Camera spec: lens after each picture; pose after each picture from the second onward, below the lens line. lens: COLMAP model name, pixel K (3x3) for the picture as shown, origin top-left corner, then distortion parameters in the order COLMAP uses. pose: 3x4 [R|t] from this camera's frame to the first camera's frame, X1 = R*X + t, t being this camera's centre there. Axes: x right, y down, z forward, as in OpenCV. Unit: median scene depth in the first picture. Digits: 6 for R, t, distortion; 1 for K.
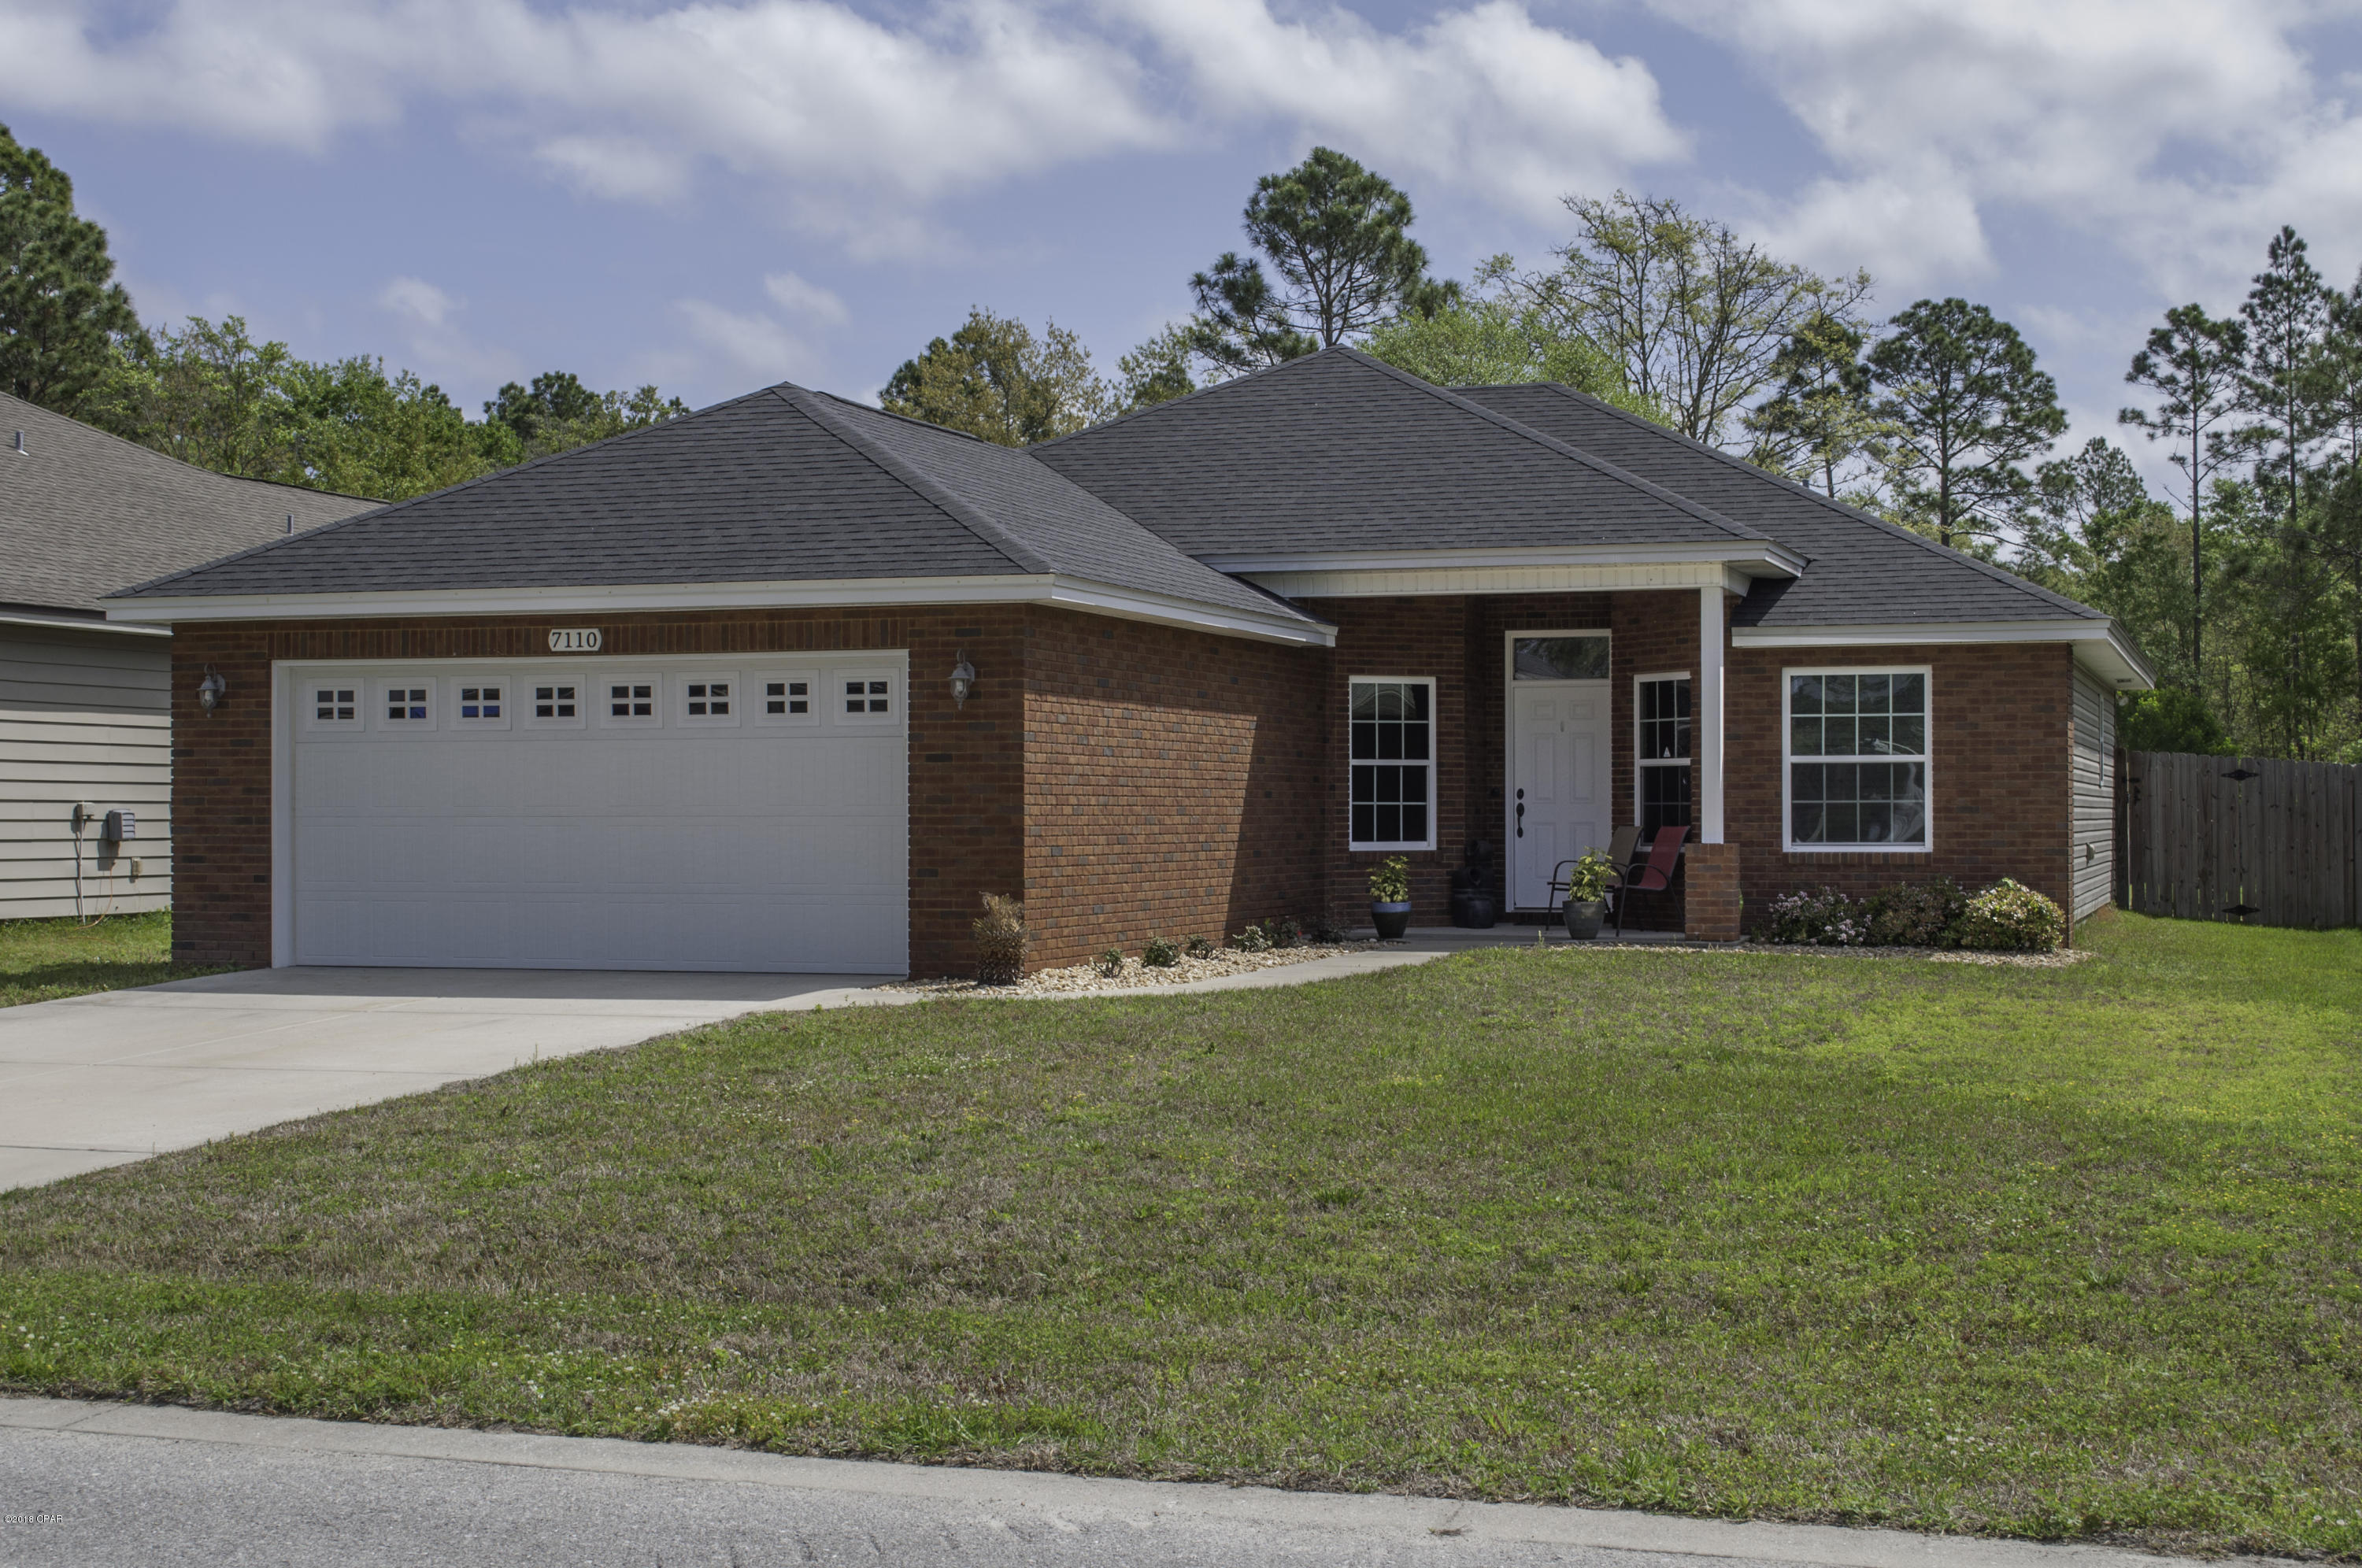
lens RADIAL K [[3186.6, 0, 1180.8], [0, 3186.6, 906.1], [0, 0, 1]] dist [-0.024146, 0.026045]
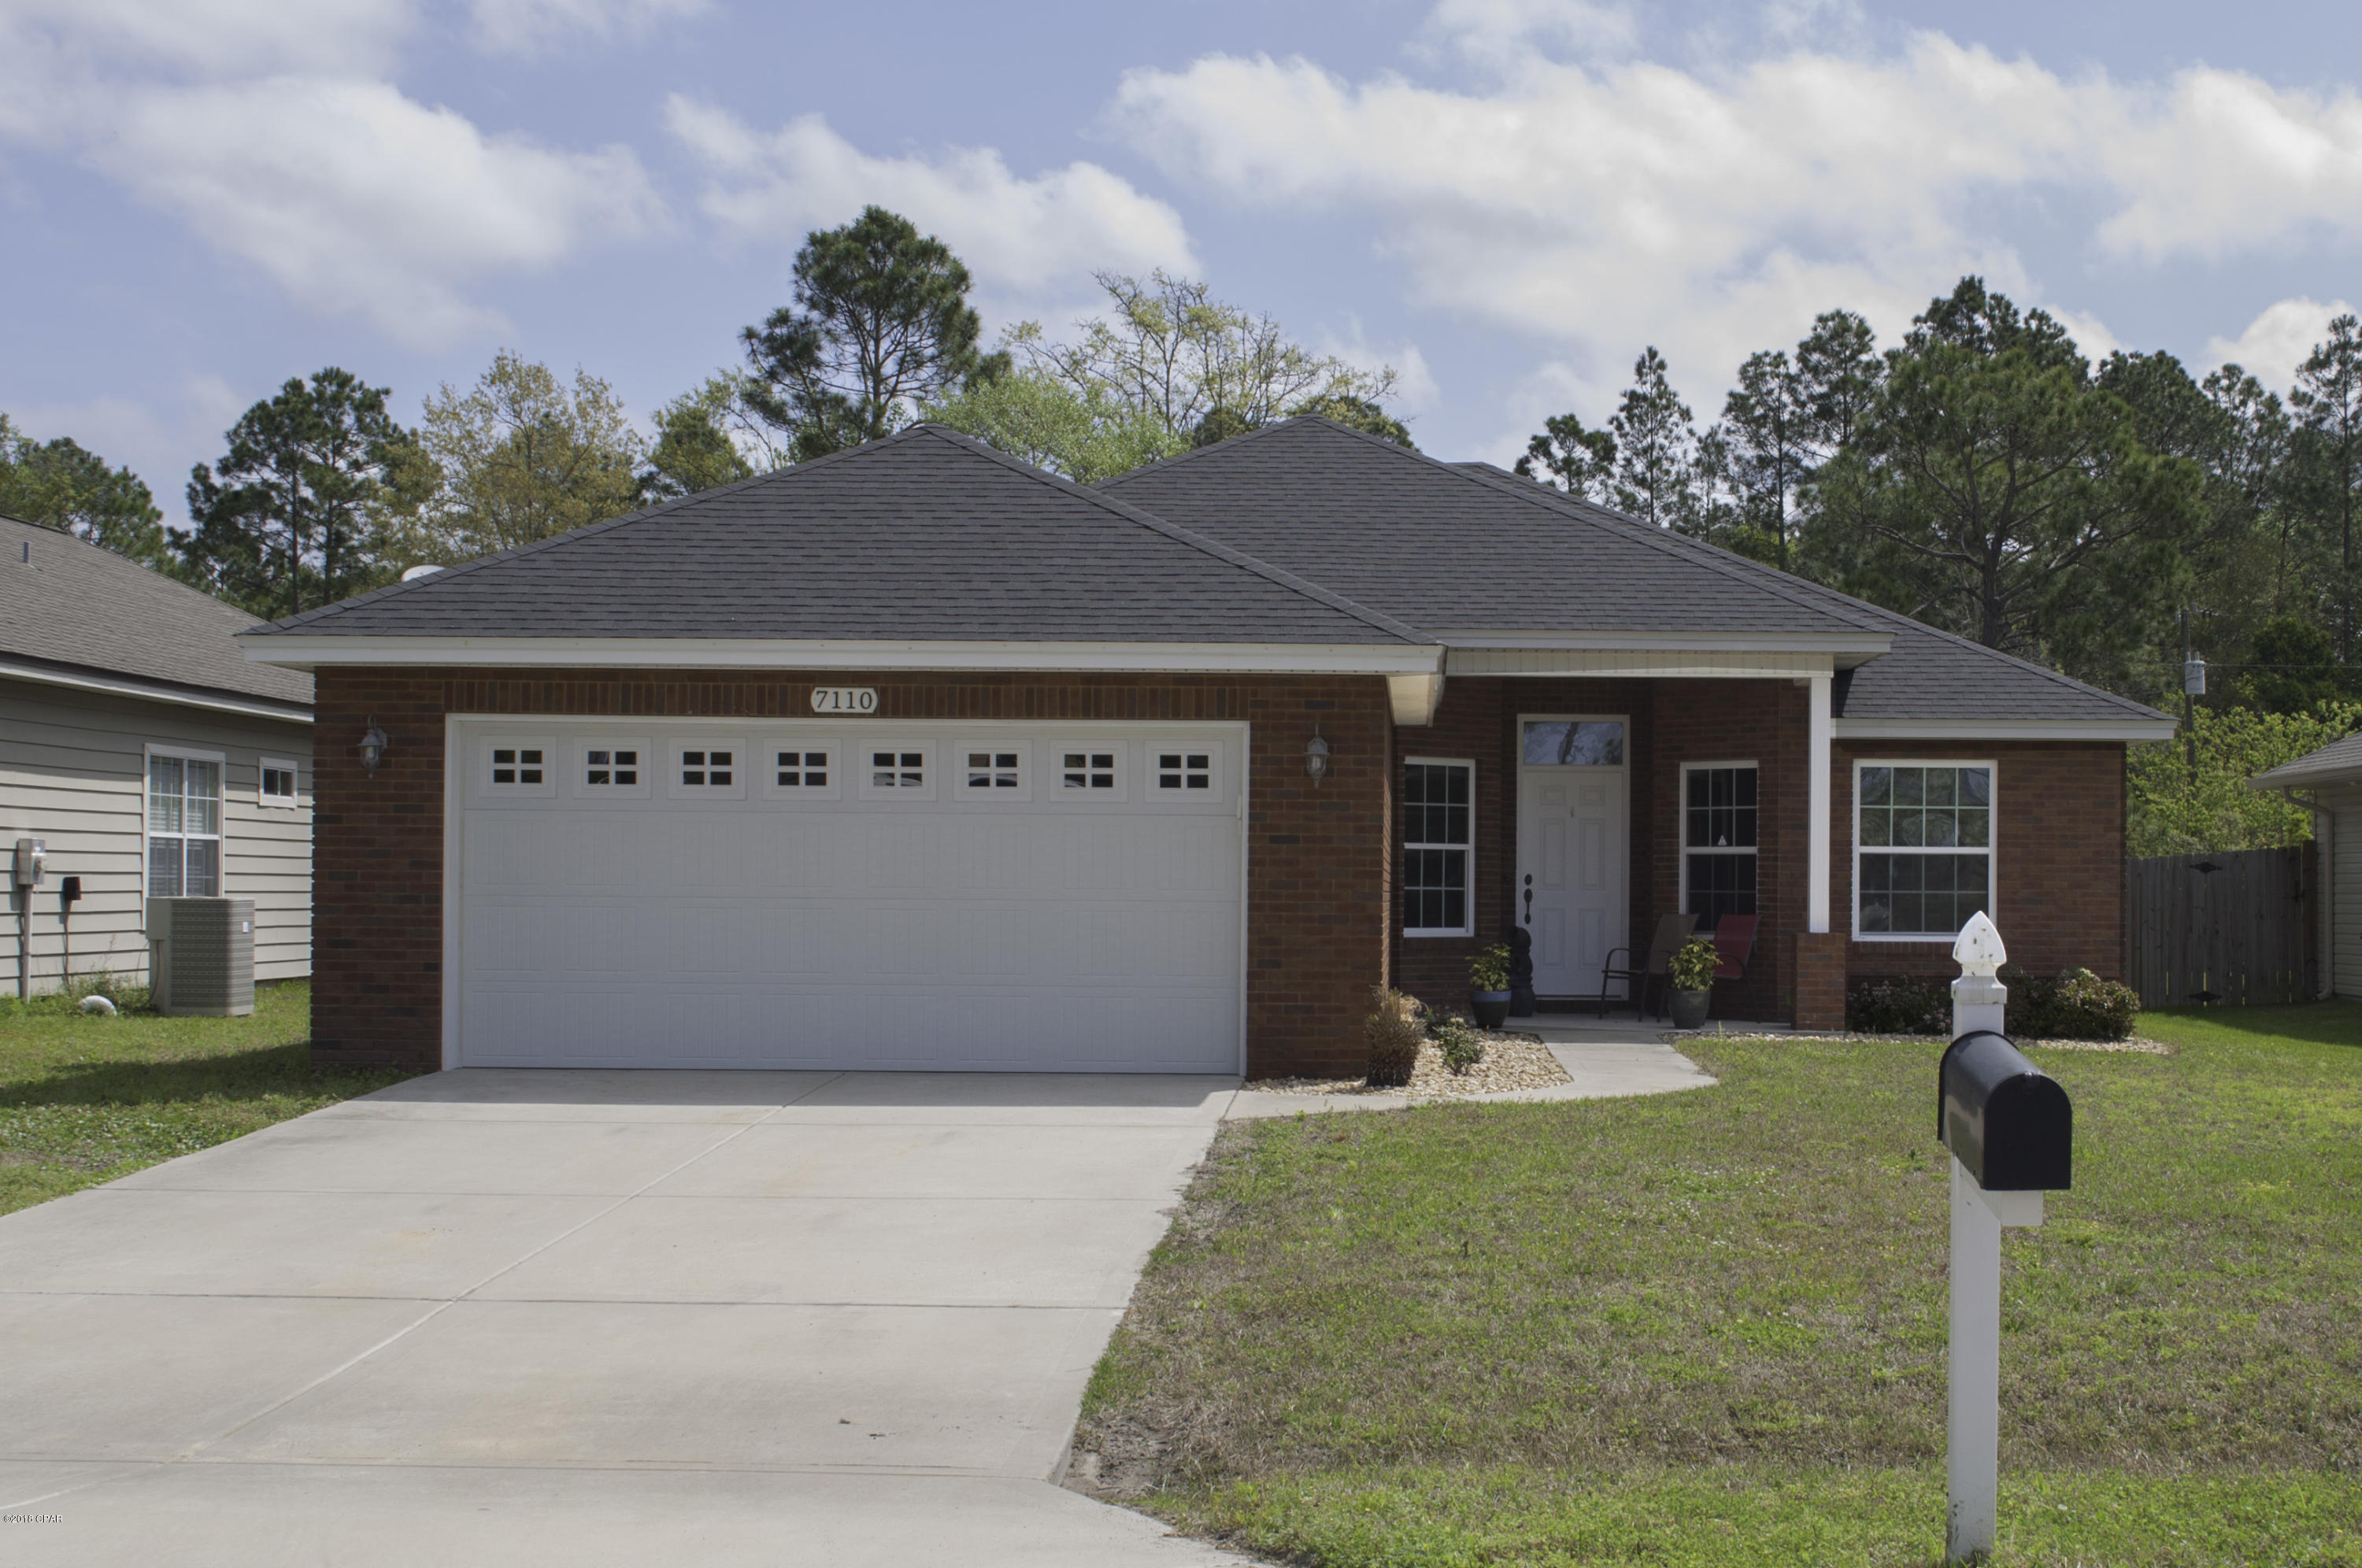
lens RADIAL K [[3172.0, 0, 1182.6], [0, 3172.0, 902.6], [0, 0, 1]] dist [-0.087594, -0.010321]
pose [[0.950221, 0.008096, 0.311471, -0.334533], [-0.000766, 0.999720, -0.023650, -0.005529], [-0.311575, 0.022235, 0.949961, 0.117356]]
